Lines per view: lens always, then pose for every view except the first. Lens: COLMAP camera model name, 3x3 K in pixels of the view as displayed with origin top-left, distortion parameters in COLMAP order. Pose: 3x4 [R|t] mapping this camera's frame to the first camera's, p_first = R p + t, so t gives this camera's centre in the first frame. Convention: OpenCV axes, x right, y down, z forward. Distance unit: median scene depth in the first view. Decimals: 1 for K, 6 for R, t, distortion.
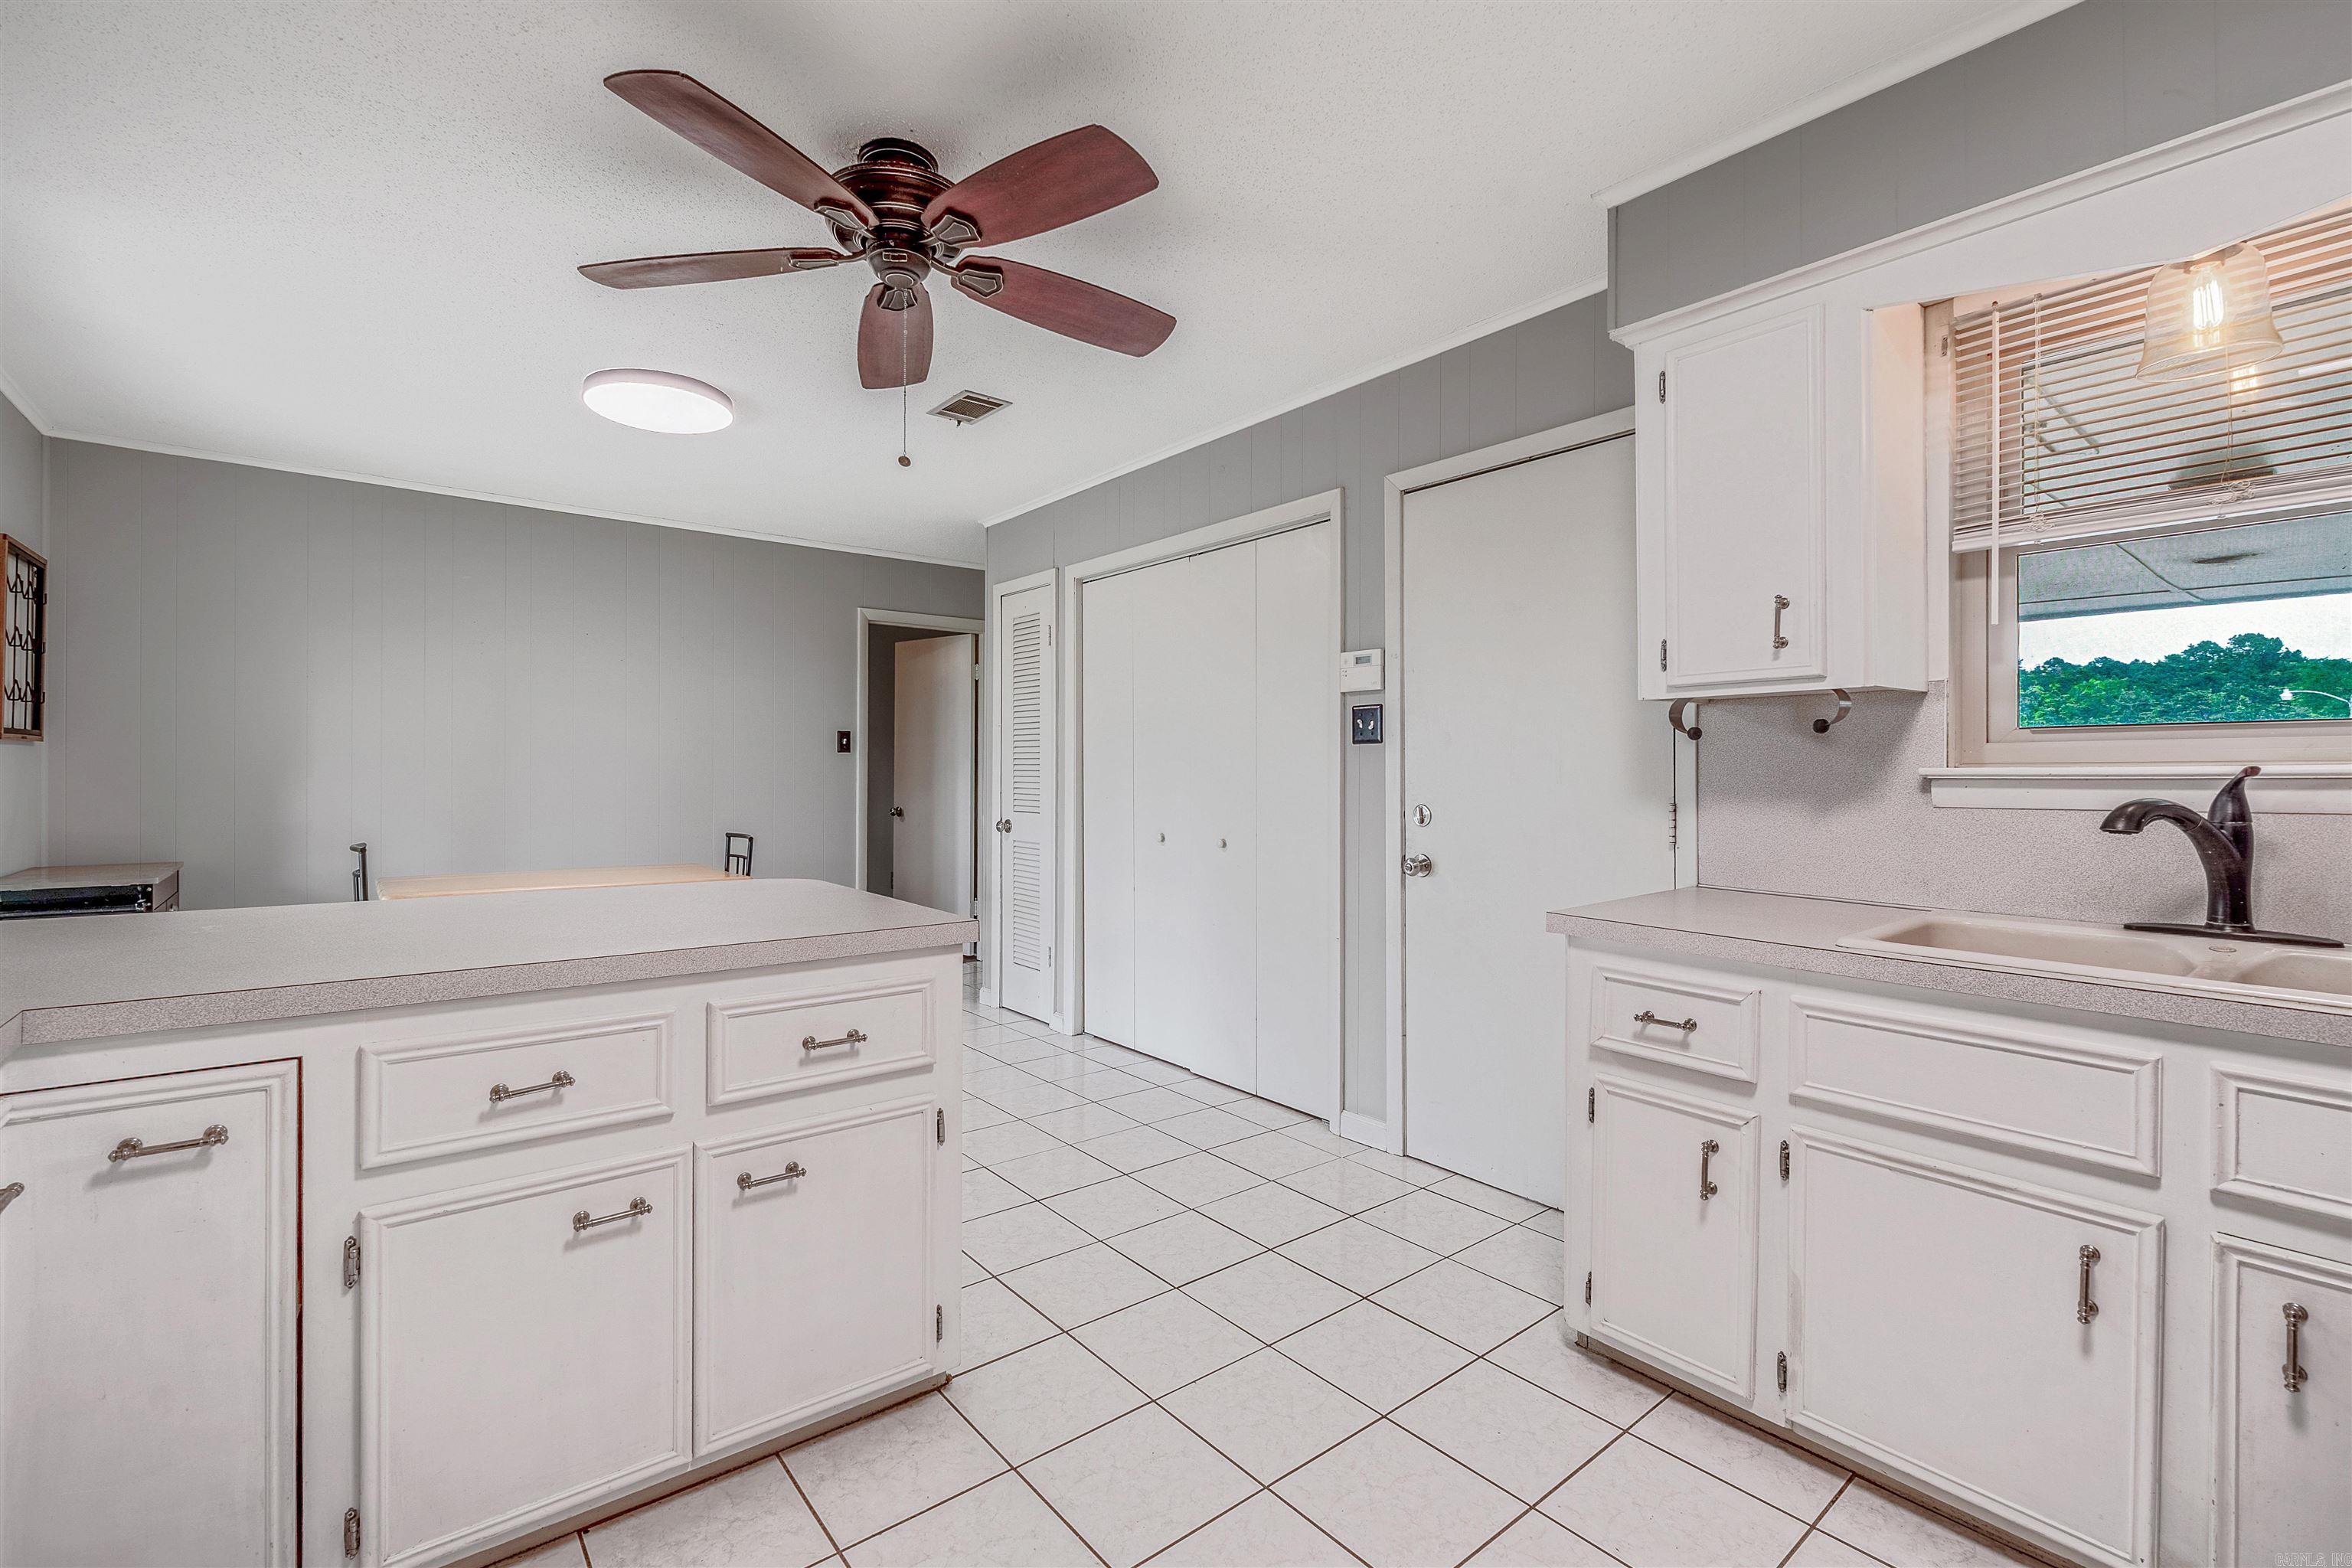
lens RADIAL K [[1035.2, 0, 1151.0], [0, 1035.2, 772.0], [0, 0, 1]] dist [-0.008704, -0.000911]
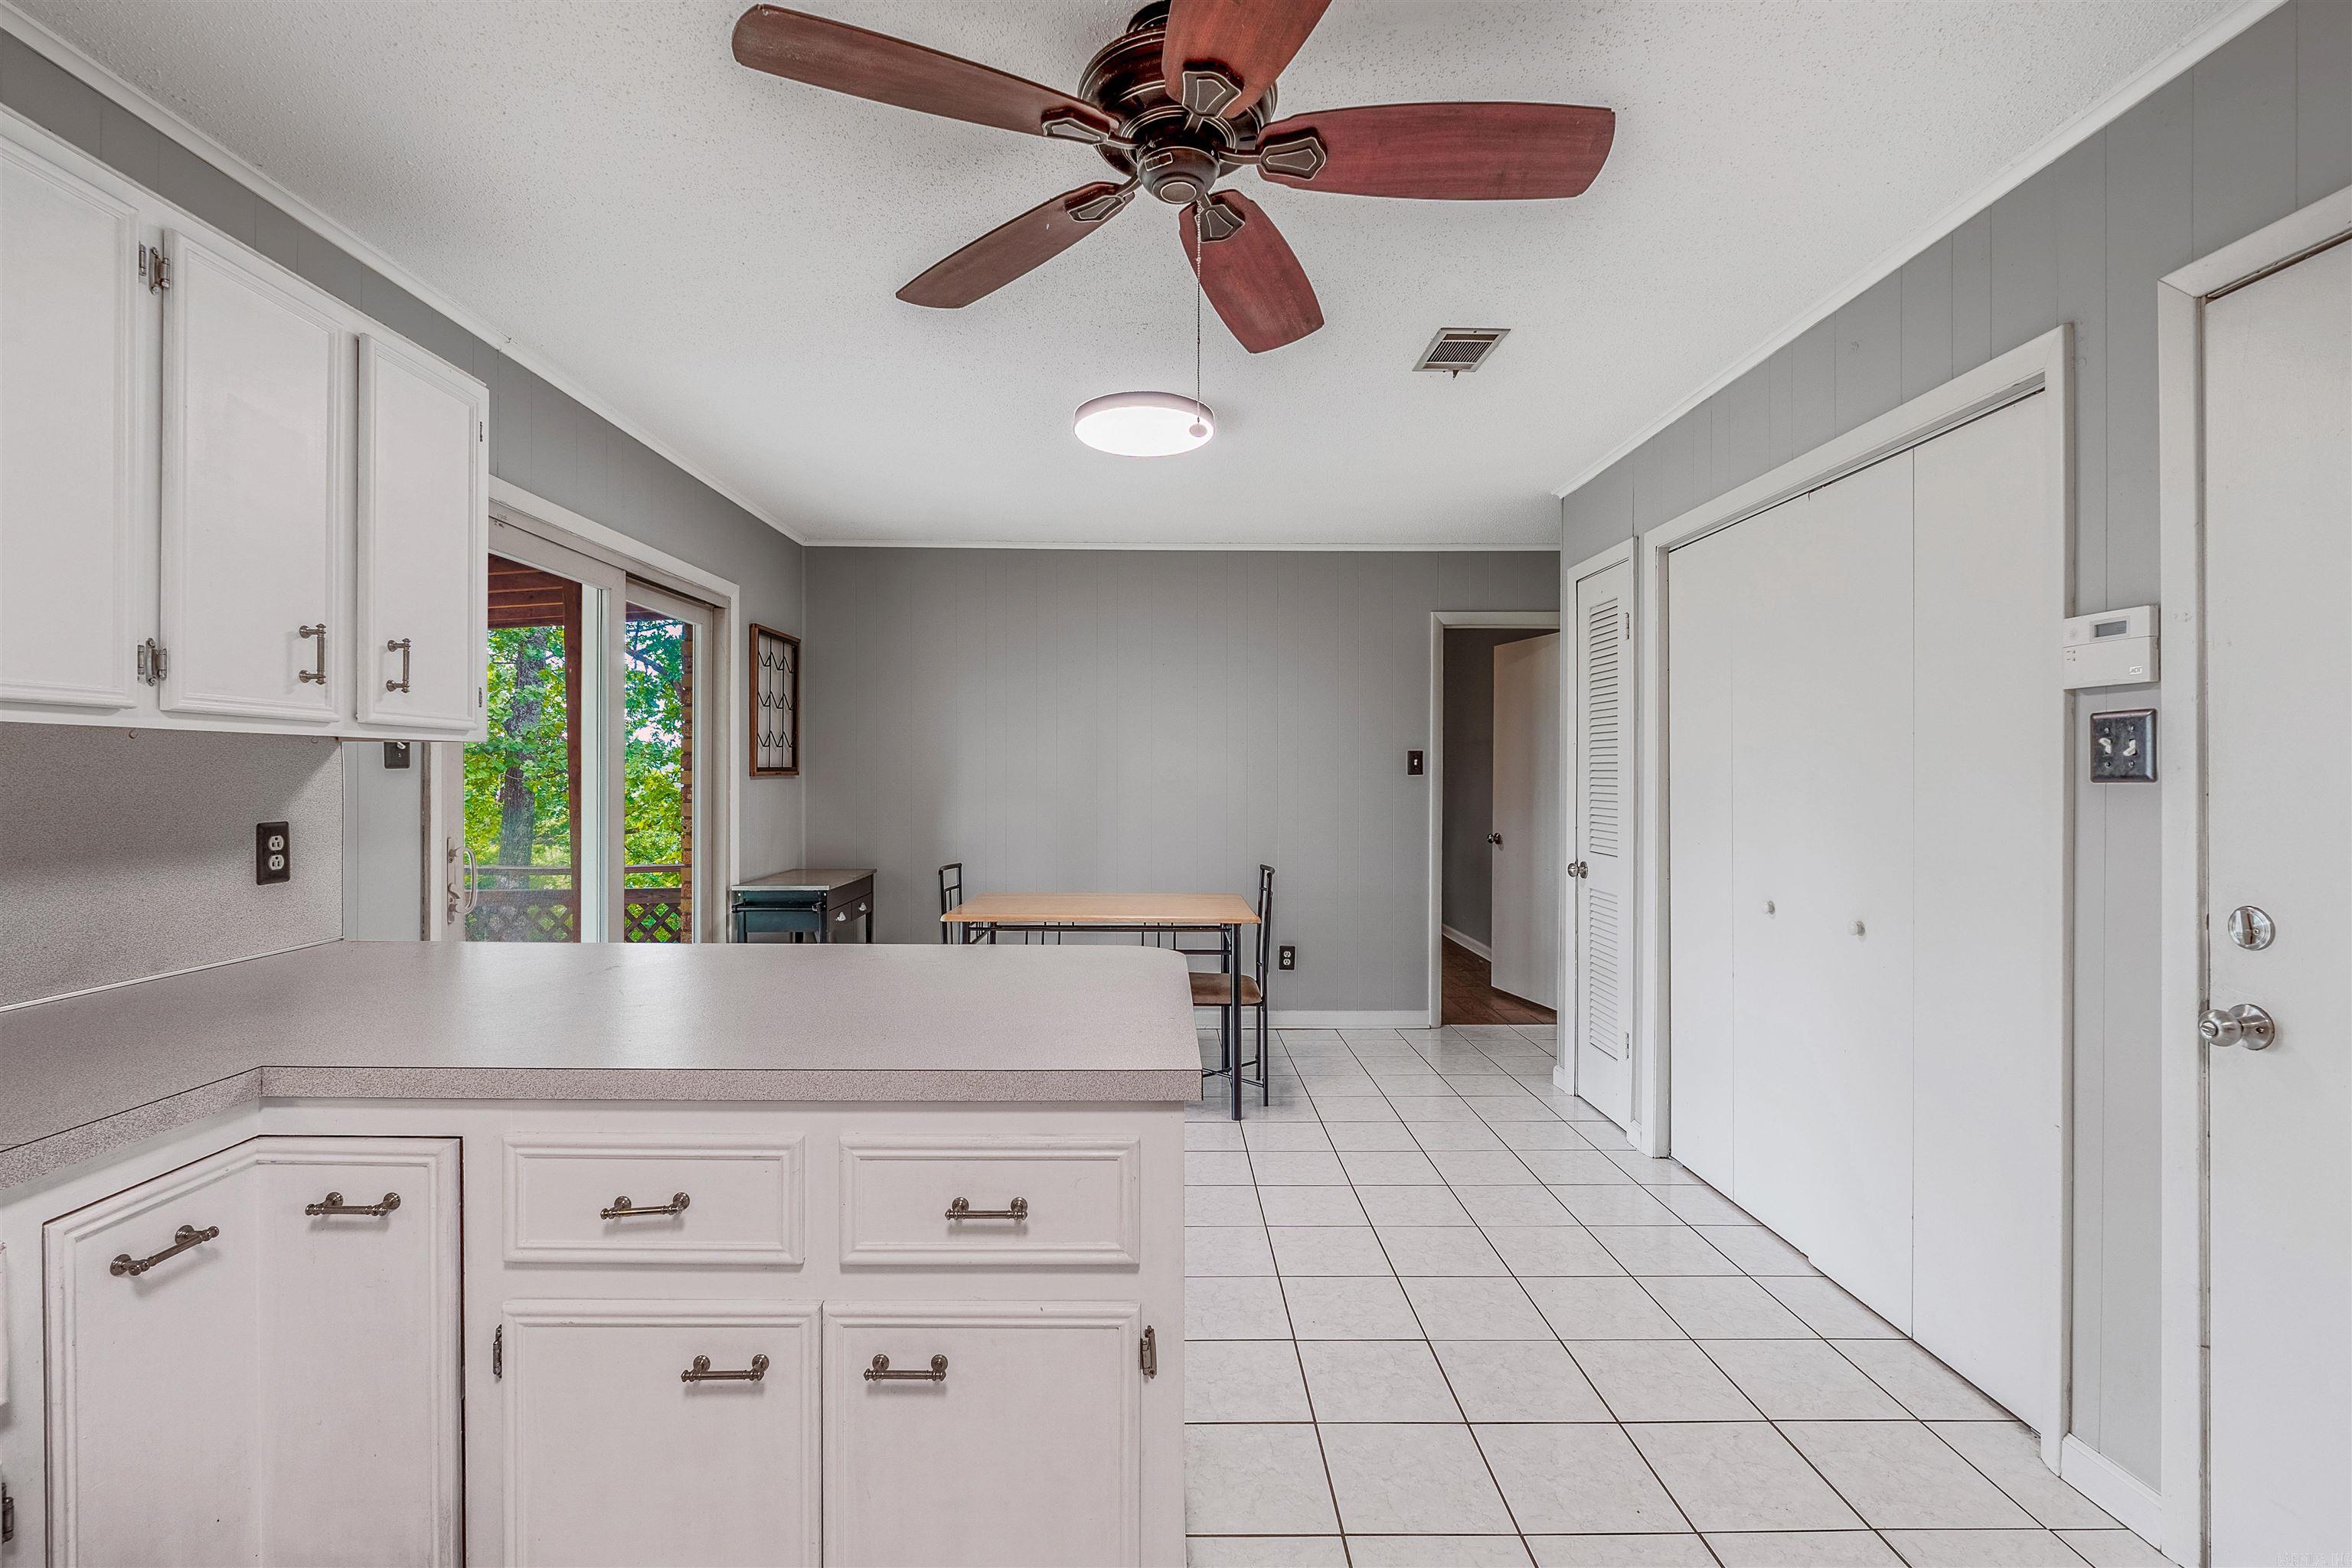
lens RADIAL K [[1035.2, 0, 1156.3], [0, 1035.2, 778.5], [0, 0, 1]] dist [-0.008704, -0.000911]
pose [[0.787942, -0.000545, -0.615749, 0.141934], [0.002694, 0.999993, 0.002563, -0.032306], [0.615743, -0.003678, 0.787938, 0.264388]]
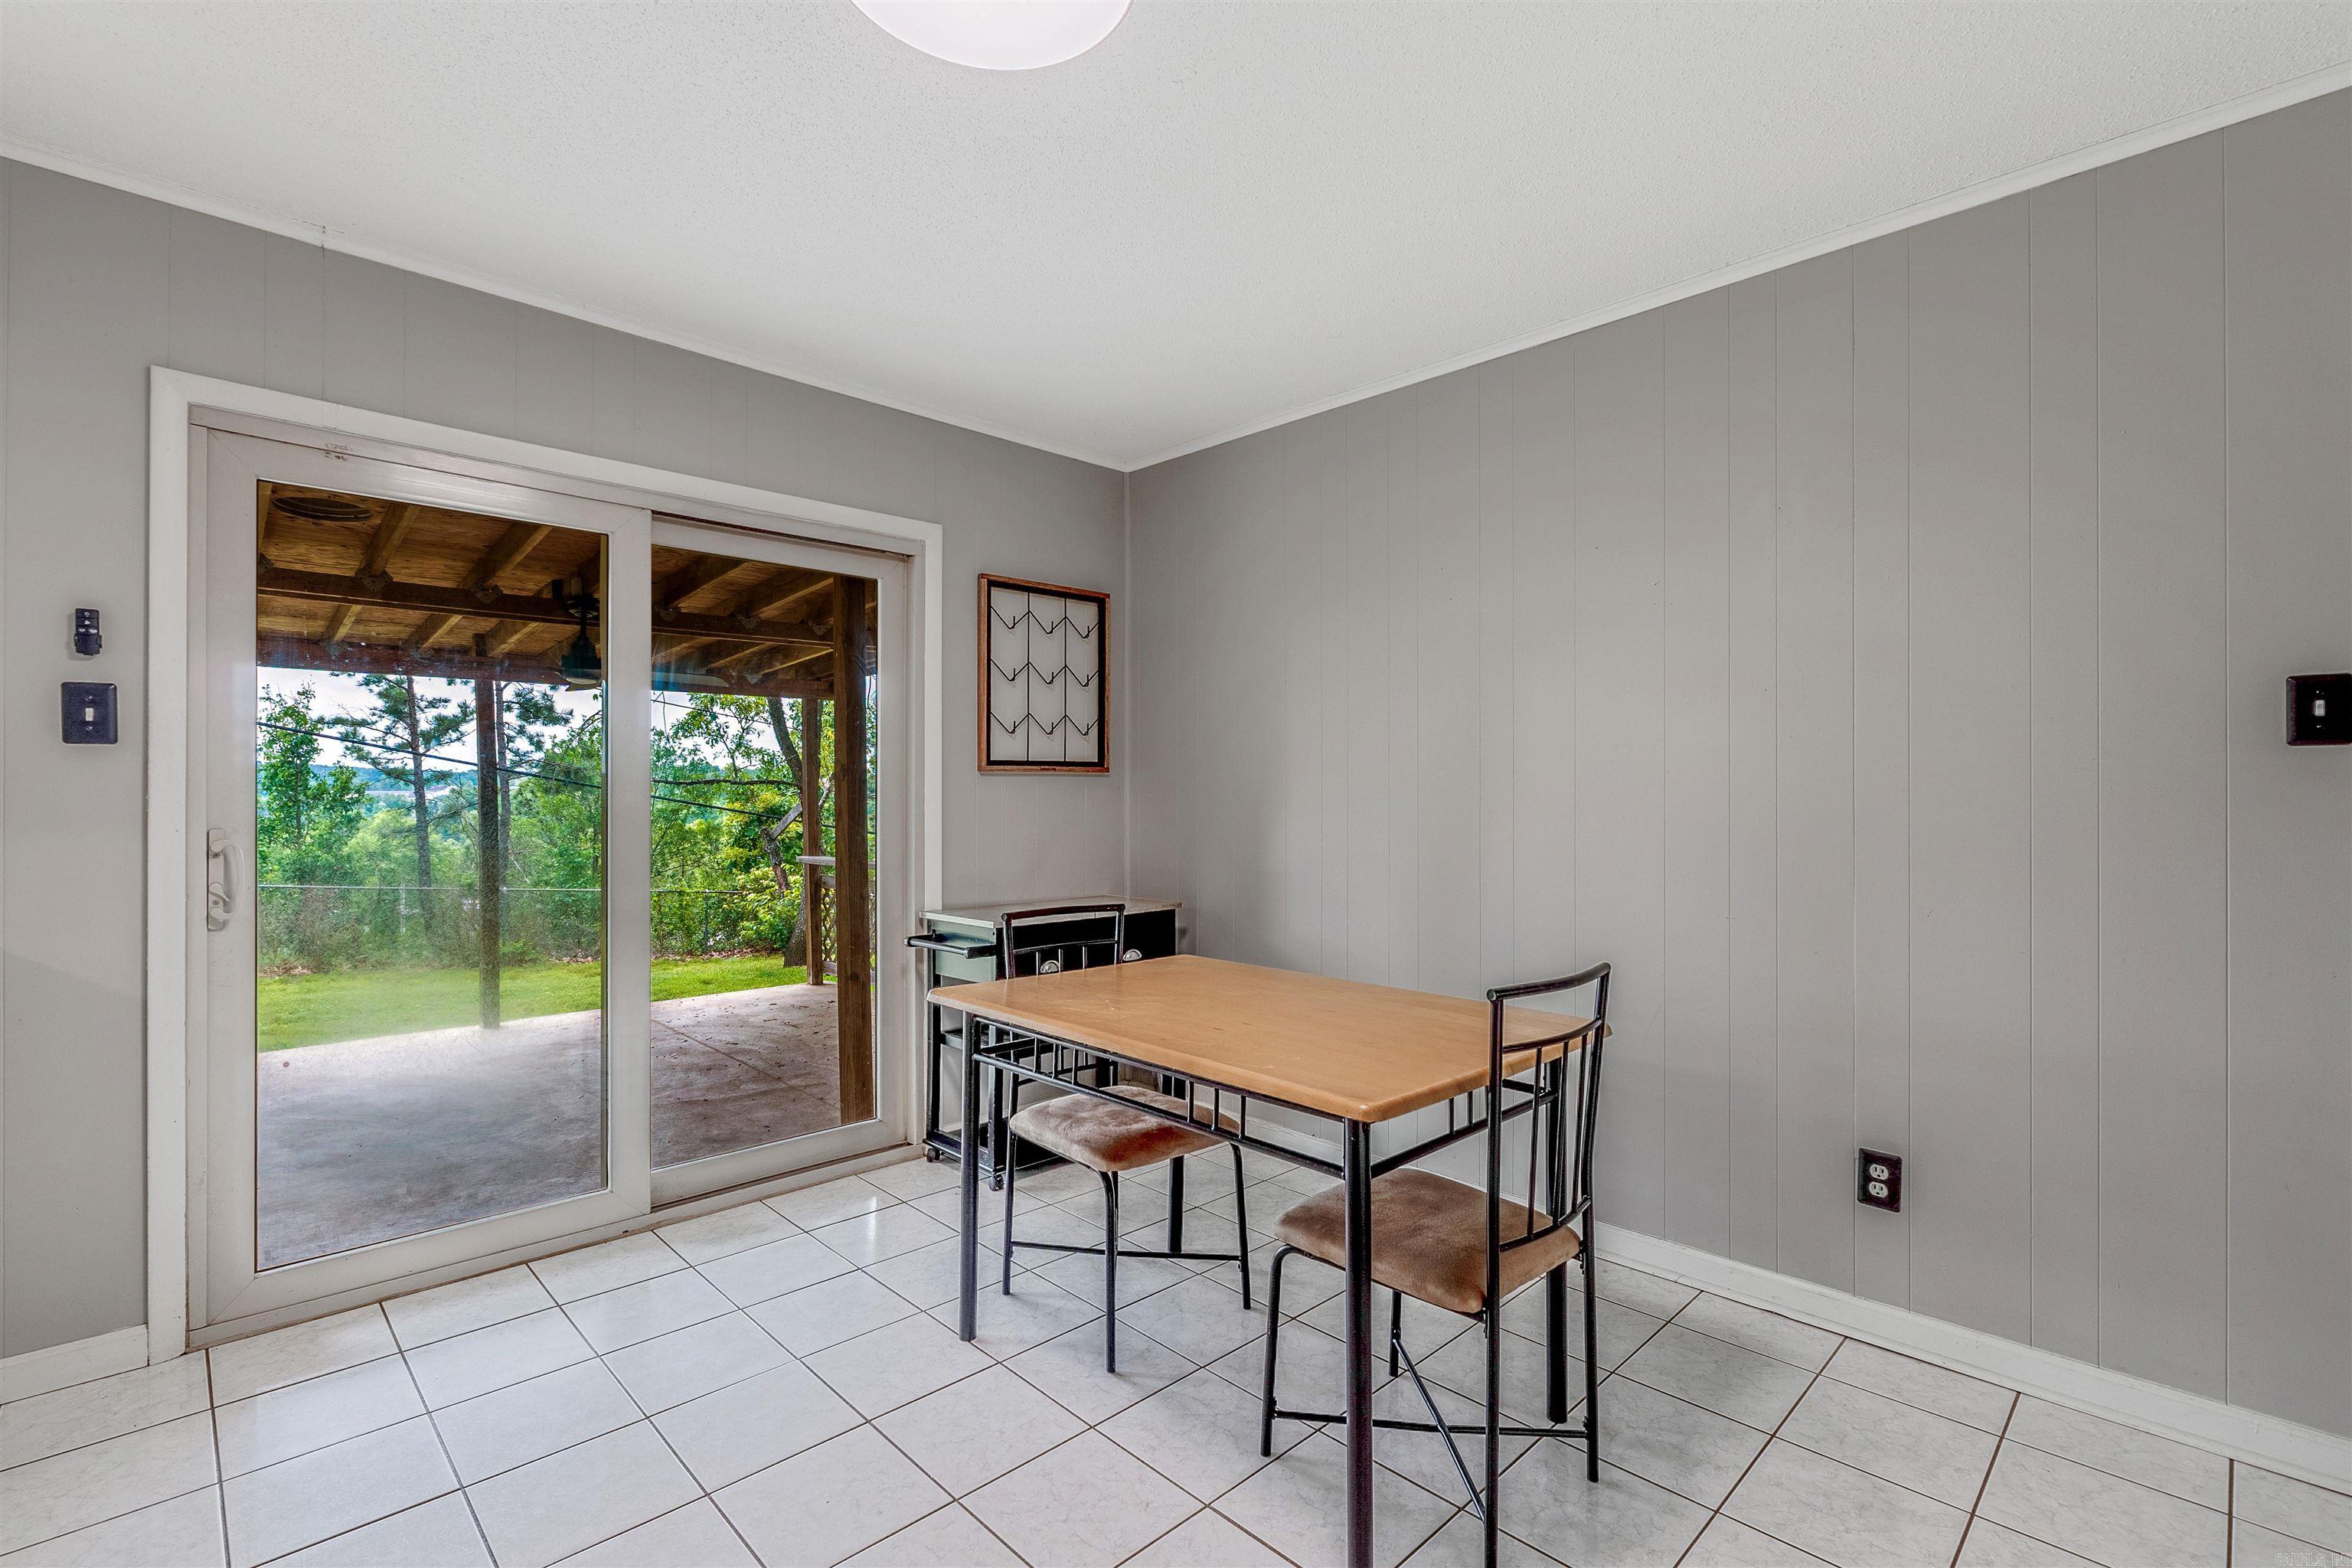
lens RADIAL K [[1035.2, 0, 1175.2], [0, 1035.2, 790.9], [0, 0, 1]] dist [-0.008704, -0.000911]
pose [[0.108972, -0.003689, -0.994038, -0.057333], [0.000433, 0.999993, -0.003664, -0.007814], [0.994045, -0.000032, 0.108972, 1.140901]]
